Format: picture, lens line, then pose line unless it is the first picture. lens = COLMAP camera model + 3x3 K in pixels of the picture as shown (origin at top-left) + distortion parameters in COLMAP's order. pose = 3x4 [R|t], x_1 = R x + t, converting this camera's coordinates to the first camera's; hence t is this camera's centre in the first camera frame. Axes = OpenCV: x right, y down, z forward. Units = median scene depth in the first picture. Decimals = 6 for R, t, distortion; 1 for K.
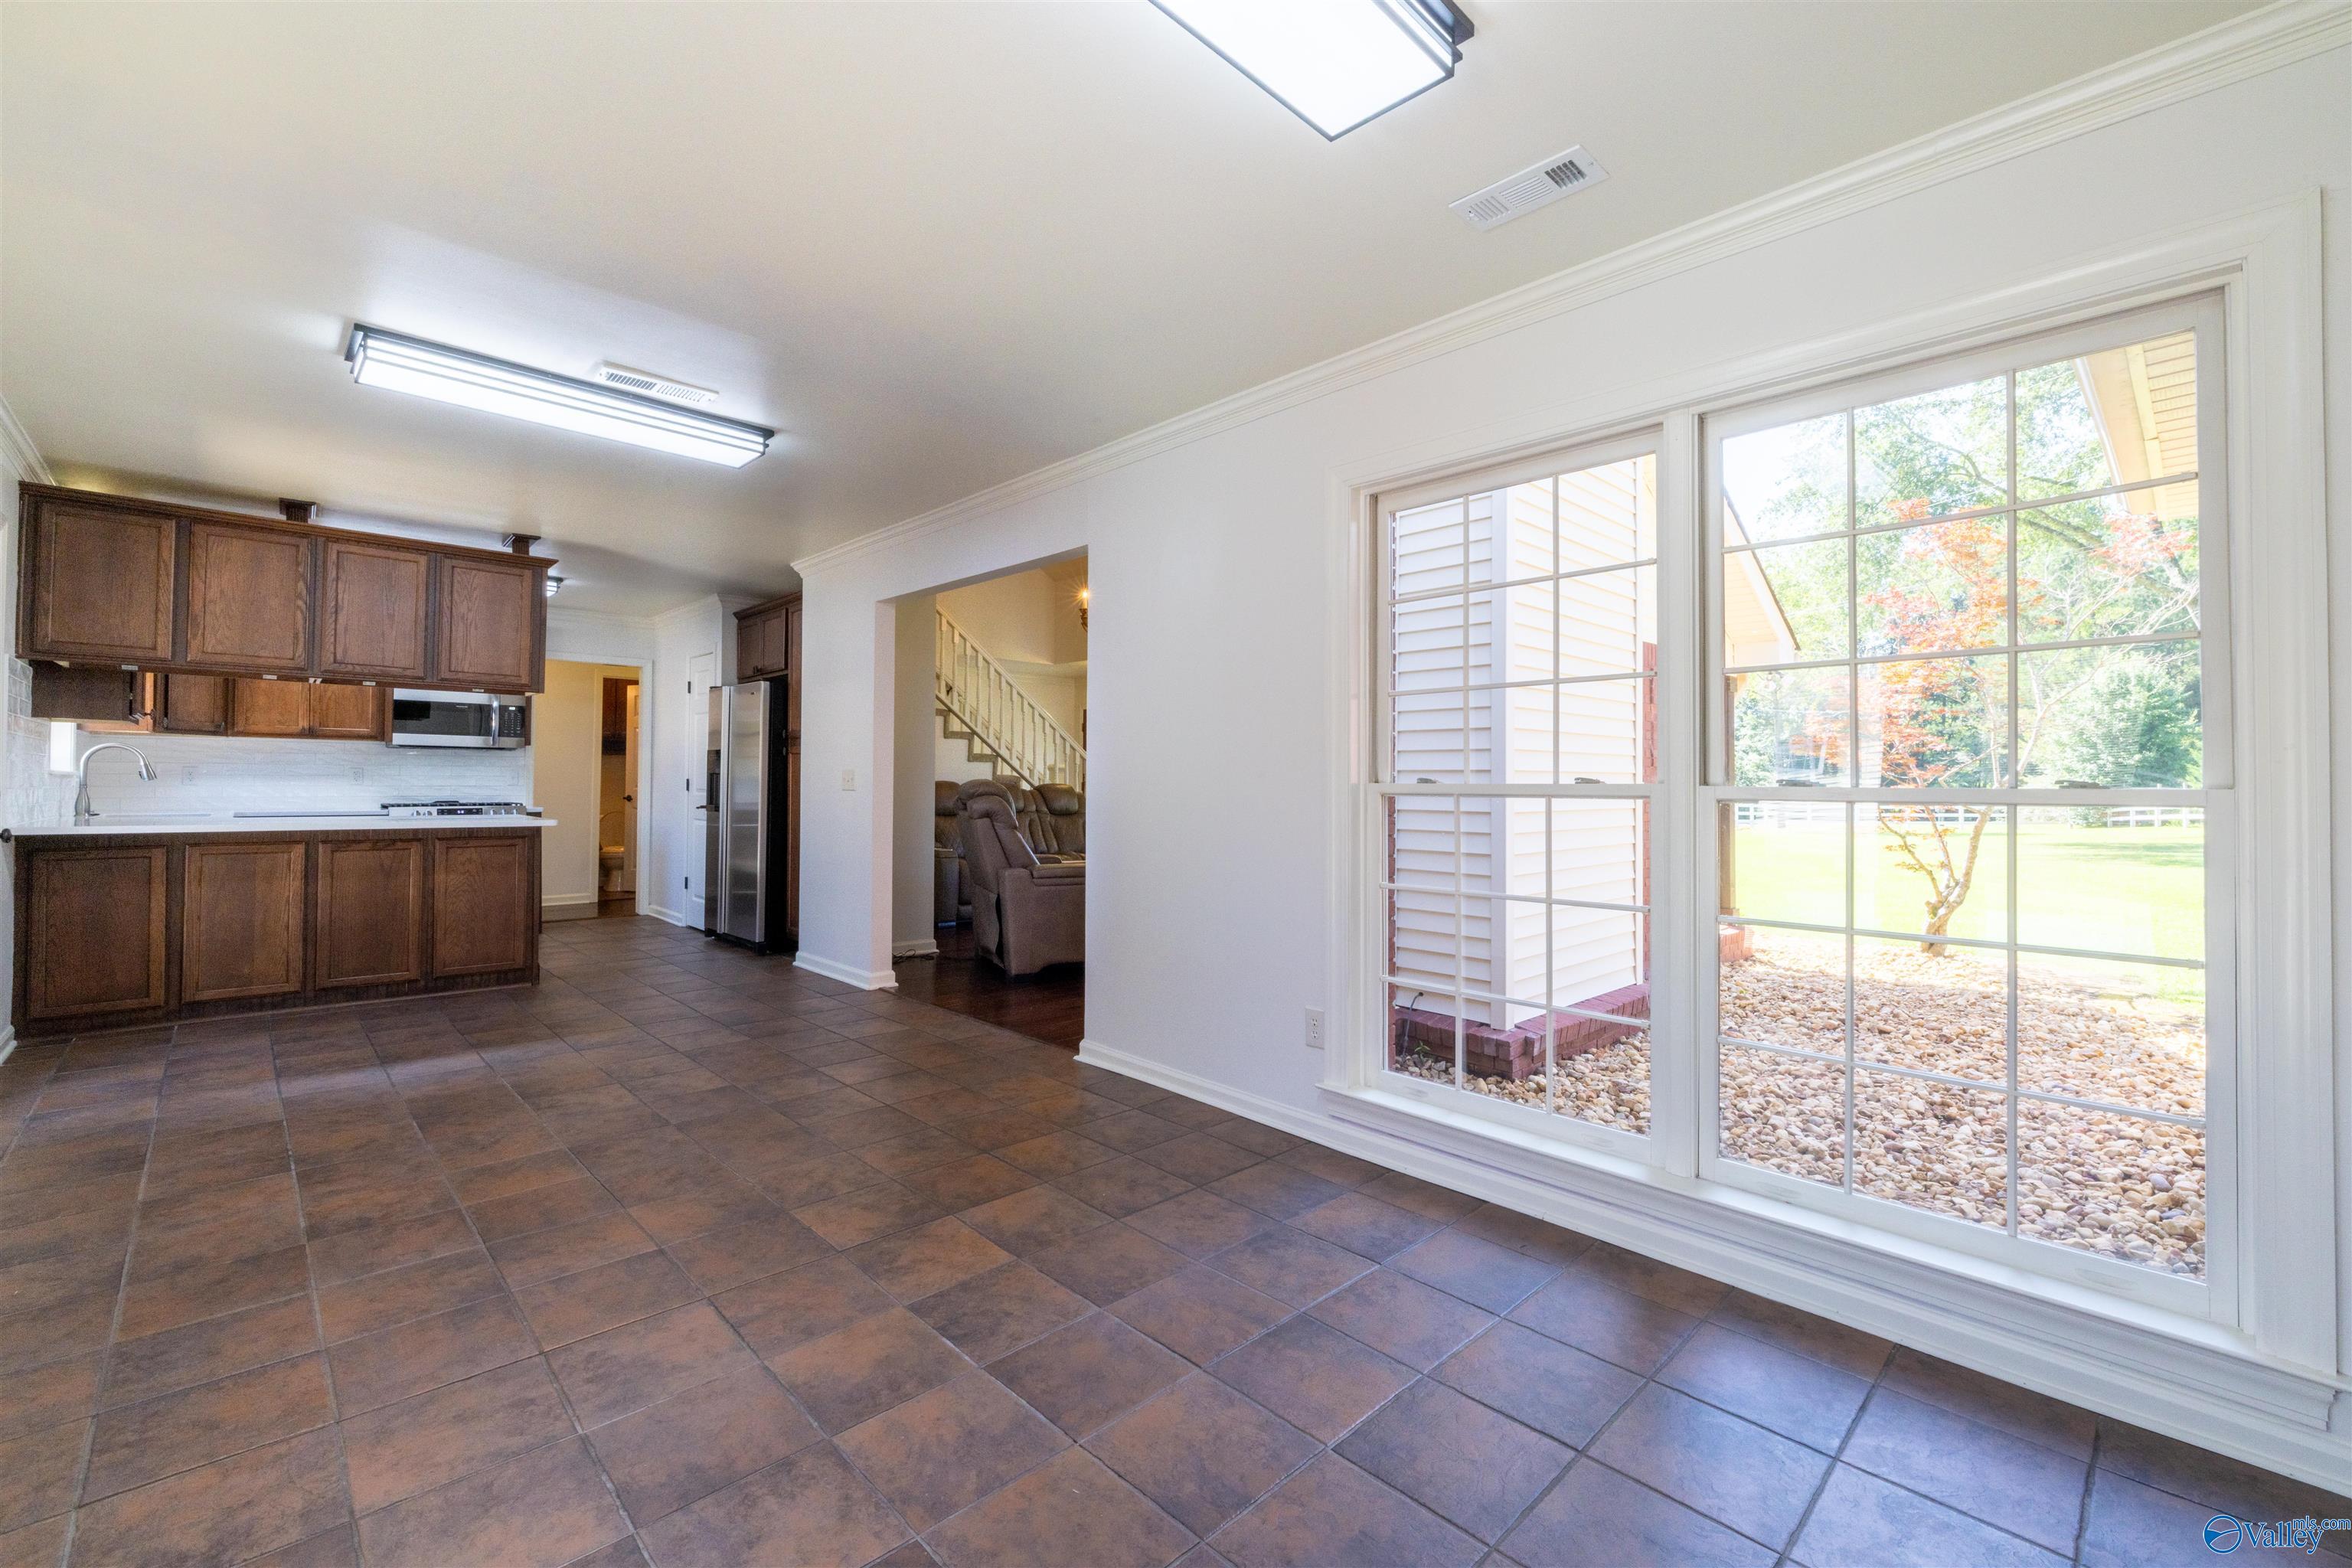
lens RADIAL K [[979.1, 0, 1174.0], [0, 979.1, 766.0], [0, 0, 1]] dist [0.002104, 0.000320]
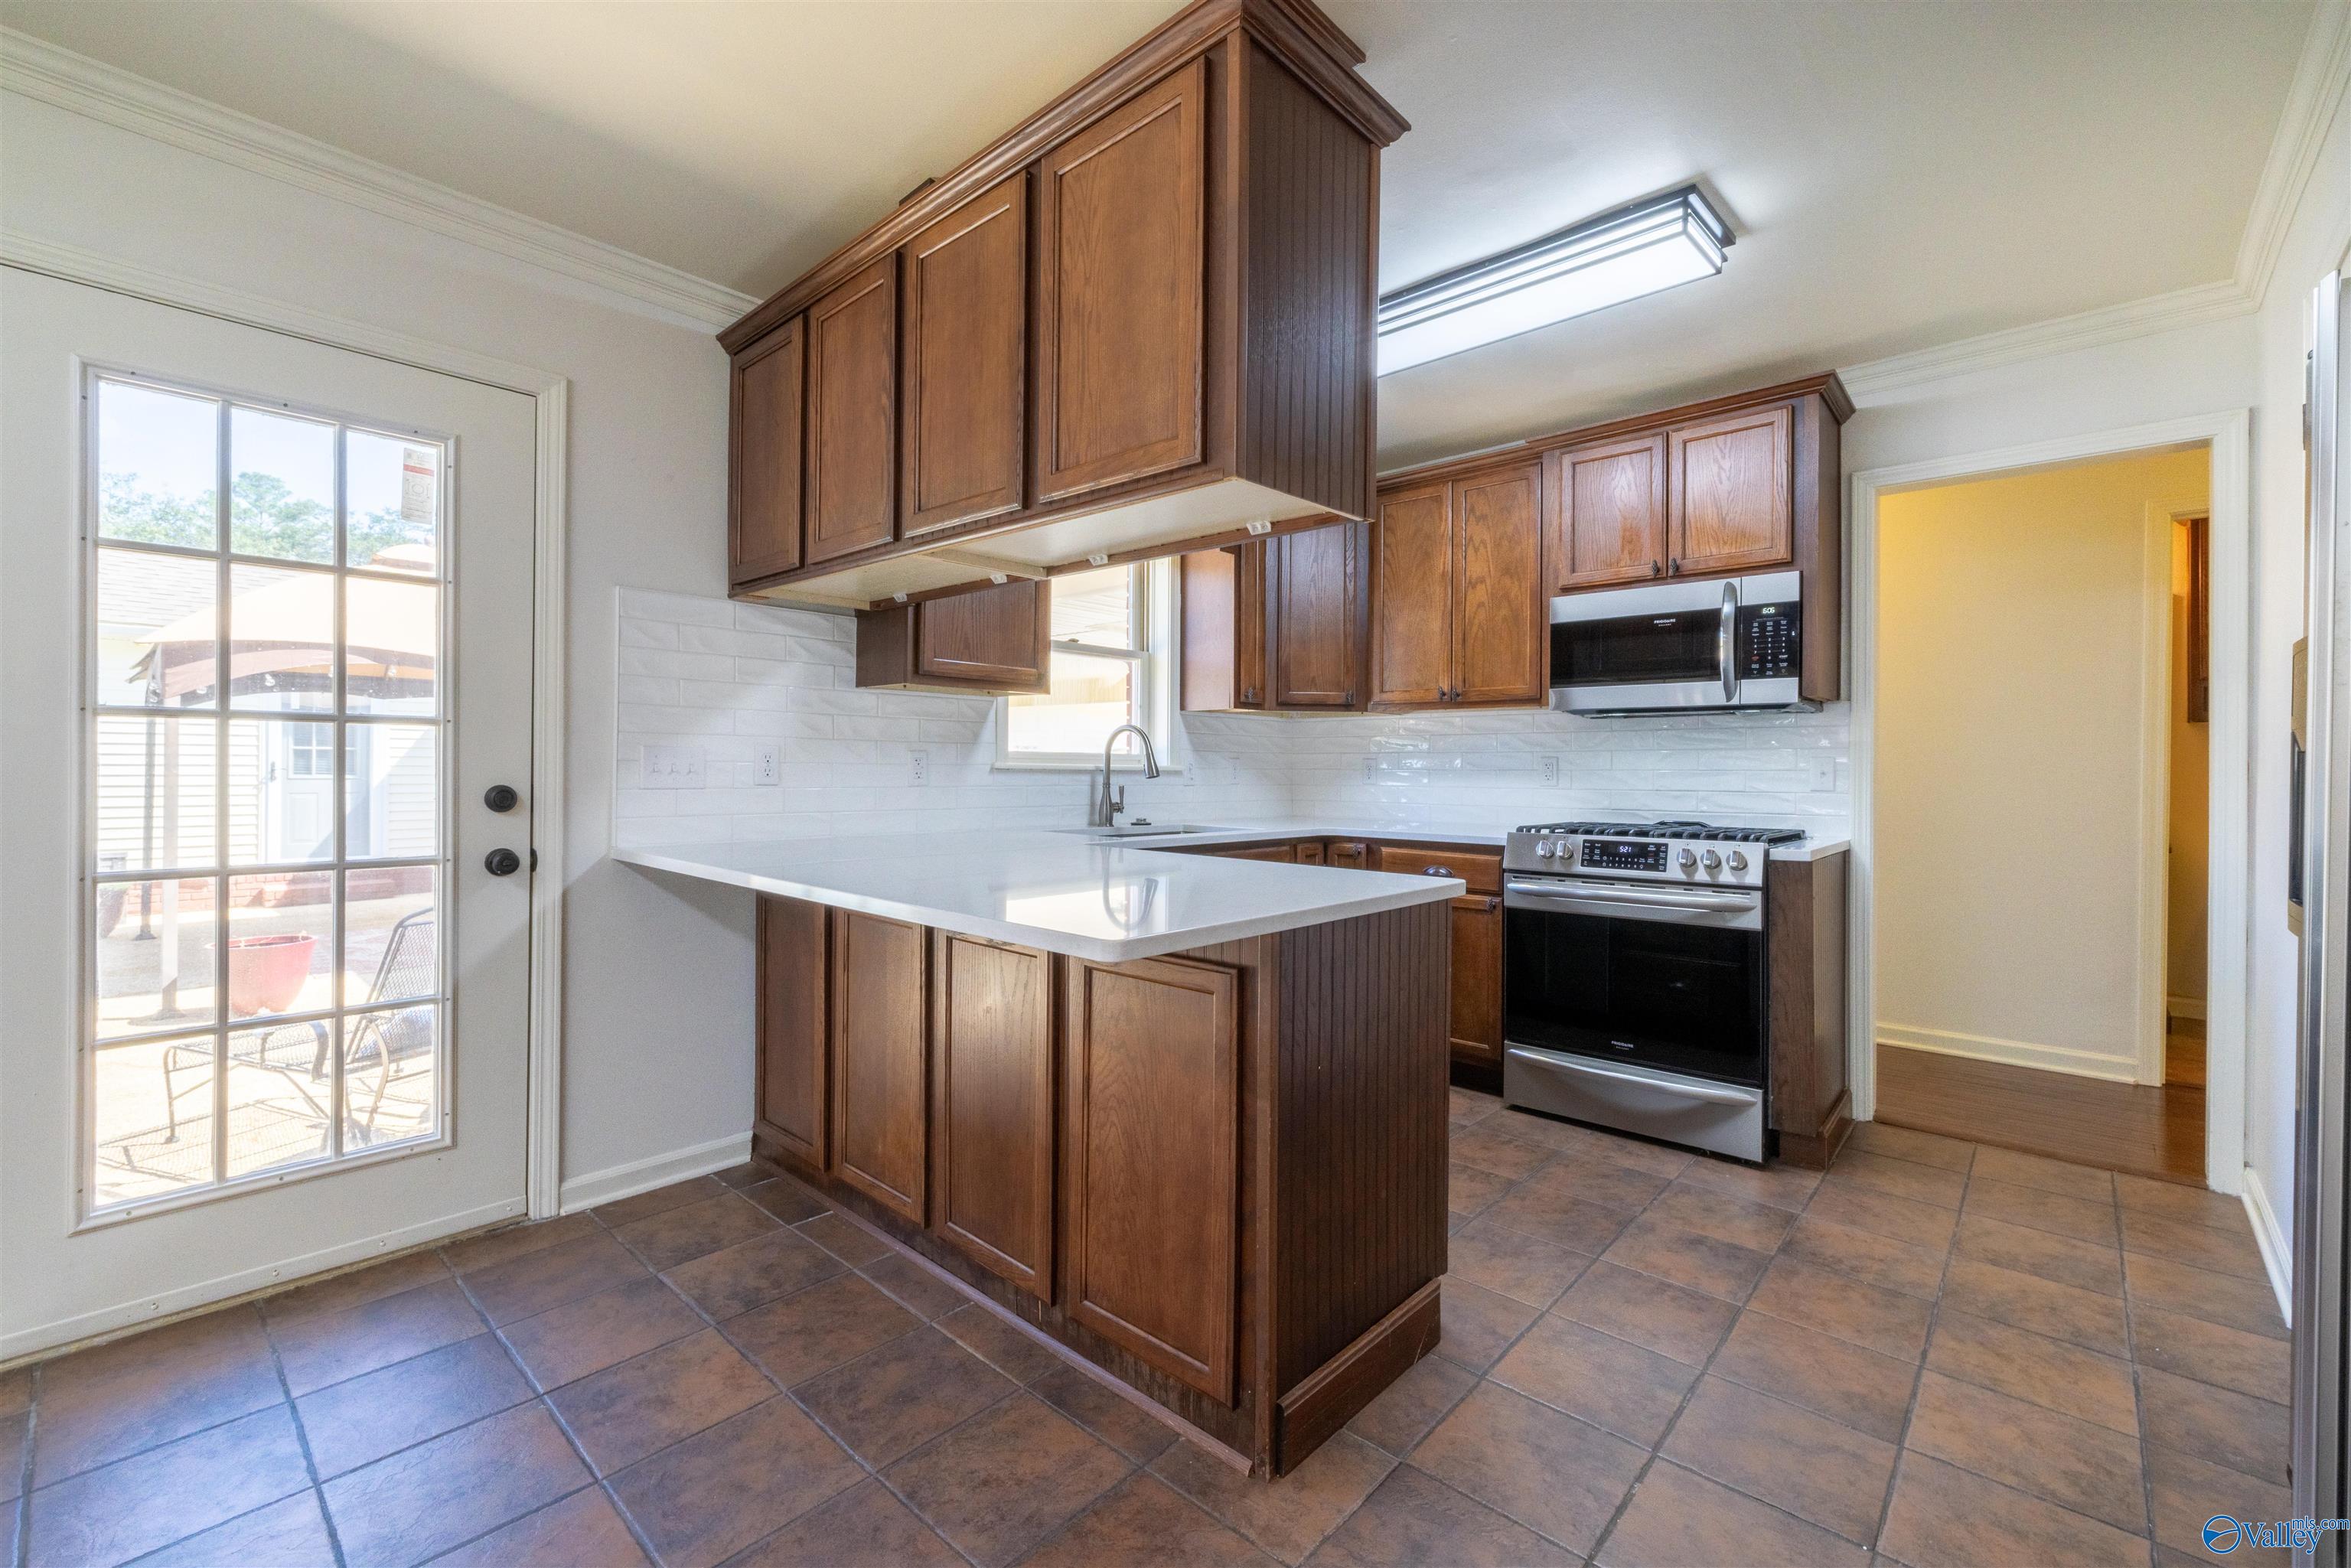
lens RADIAL K [[982.6, 0, 1177.6], [0, 982.6, 770.4], [0, 0, 1]] dist [-0.001290, 0.000390]
pose [[0.064540, -0.005677, -0.997899, -0.374994], [0.010960, 0.999928, -0.004980, 0.013630], [0.997855, -0.010615, 0.064597, 0.997580]]
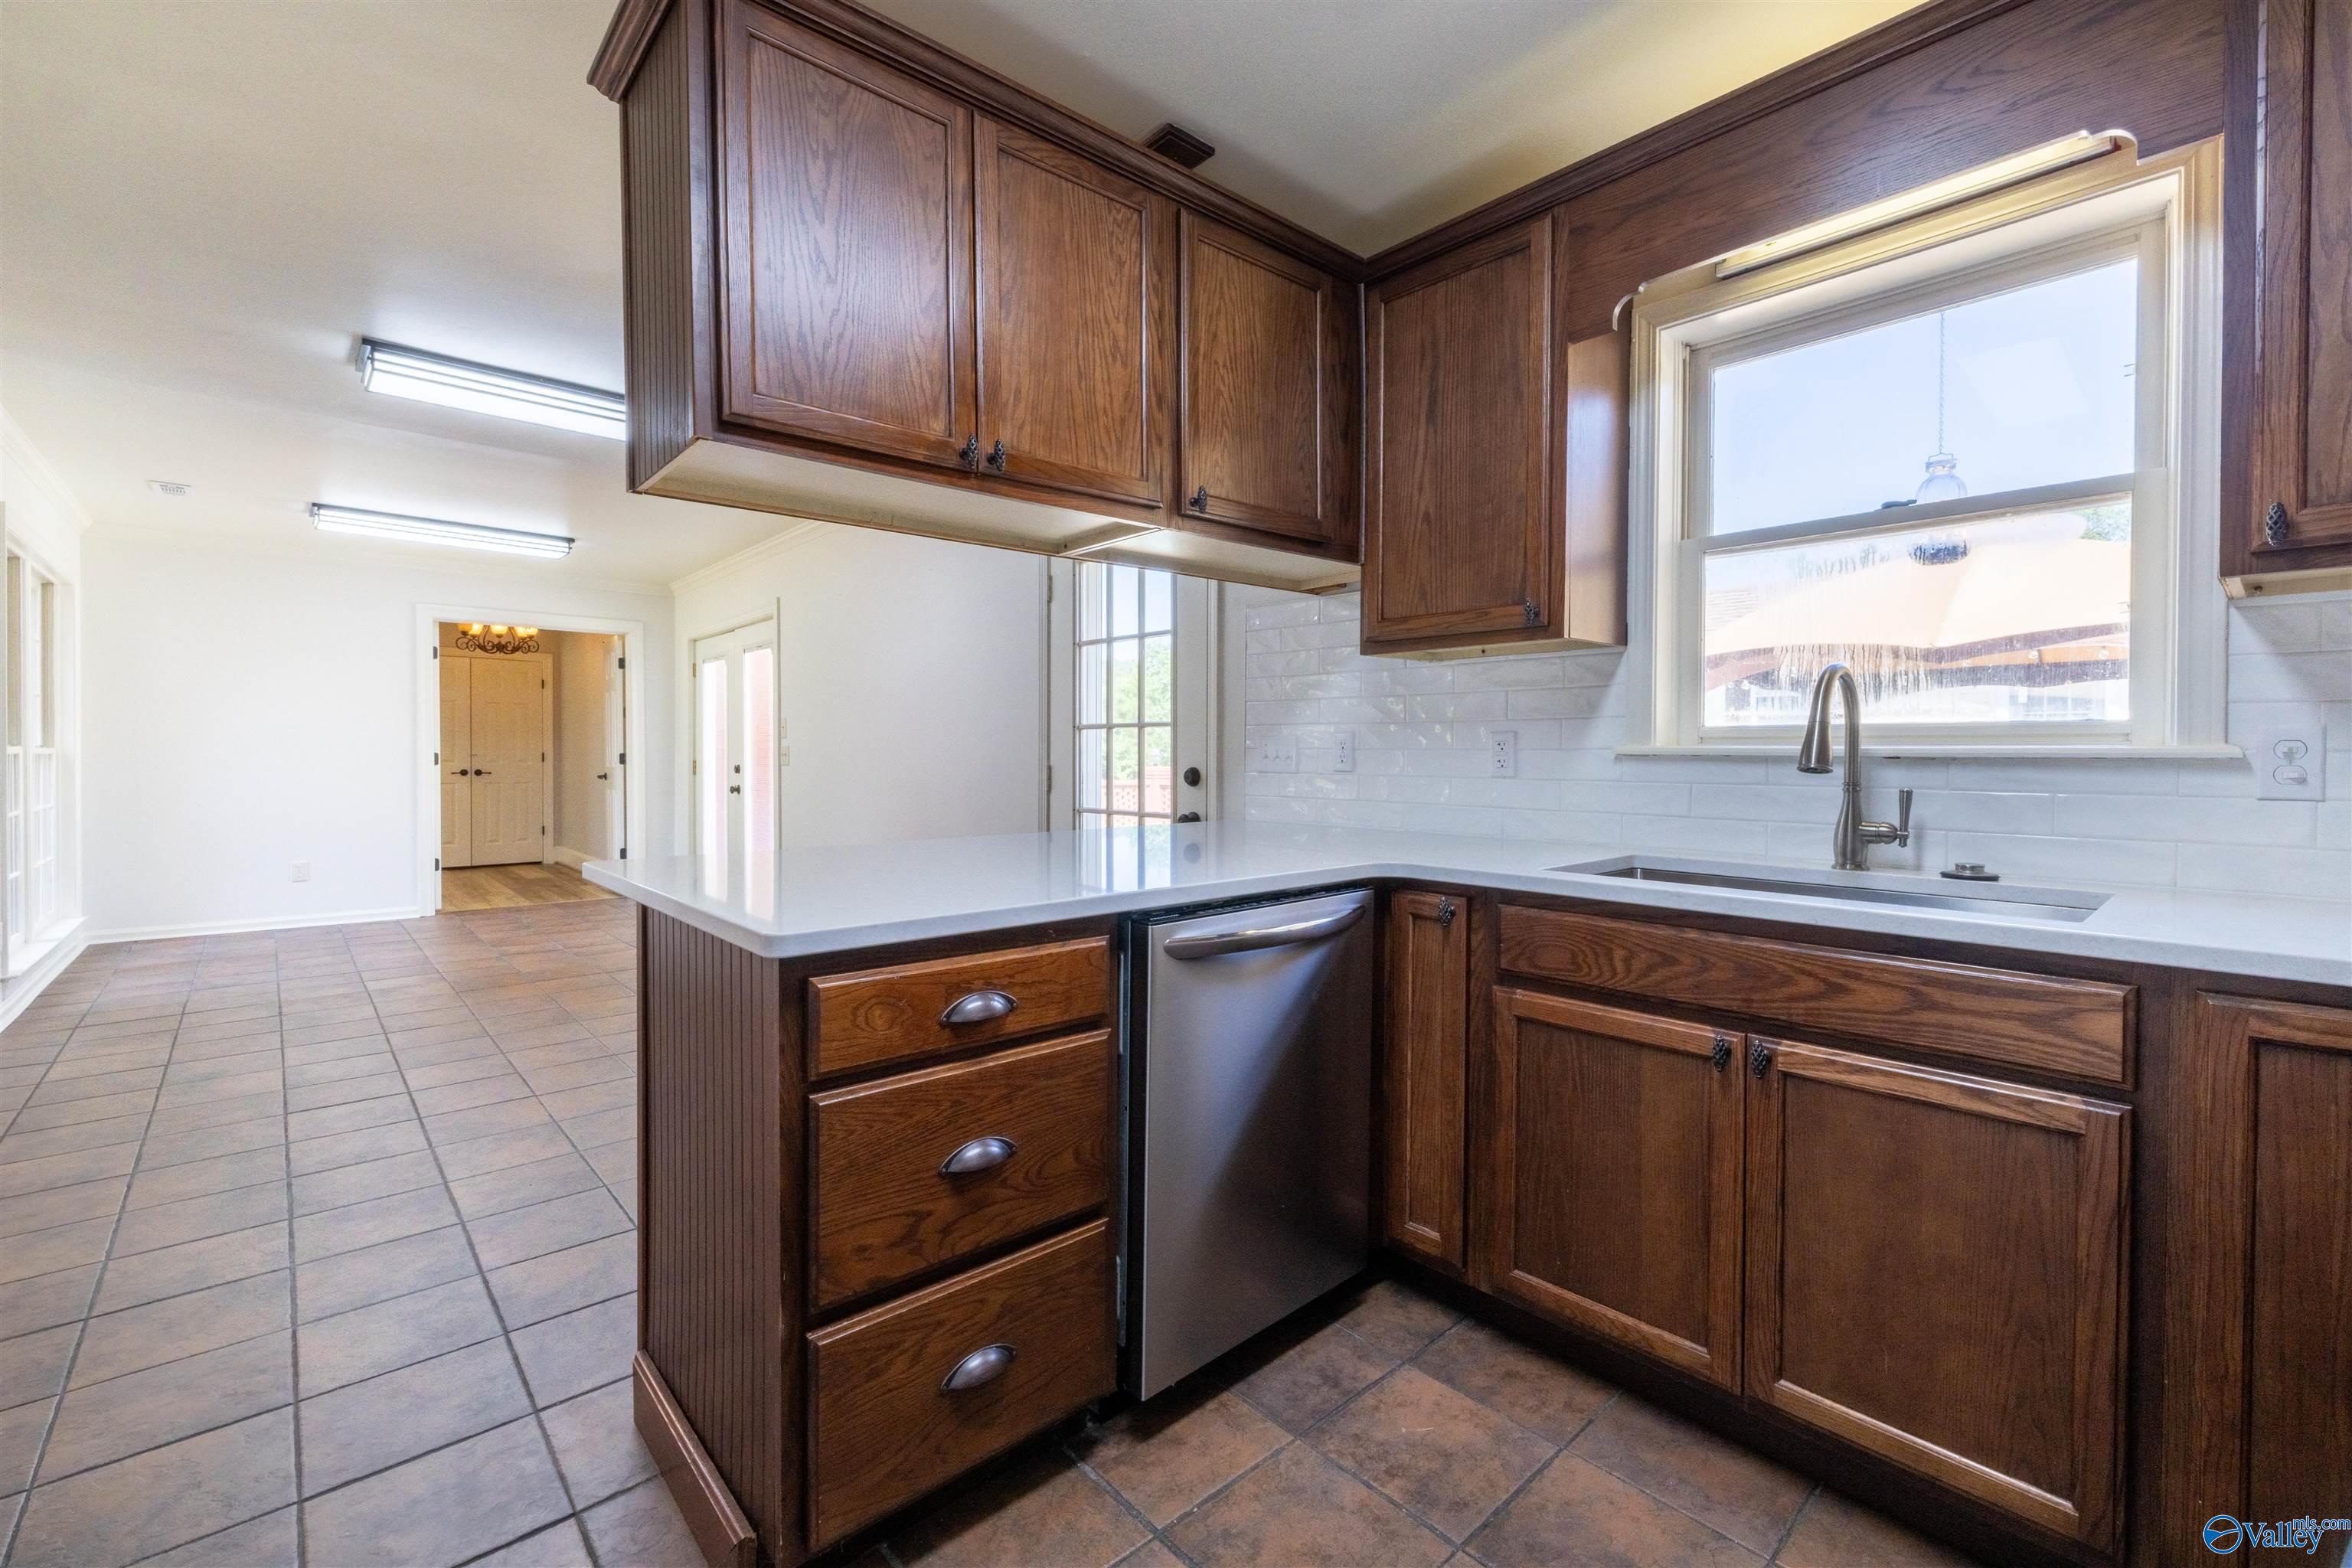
lens RADIAL K [[983.1, 0, 1178.1], [0, 983.1, 770.4], [0, 0, 1]] dist [-0.001290, 0.000390]
pose [[-0.999527, -0.012230, 0.028229, -0.861788], [-0.012260, 0.999924, -0.000862, 0.017742], [-0.028216, -0.001207, -0.999601, 1.362847]]
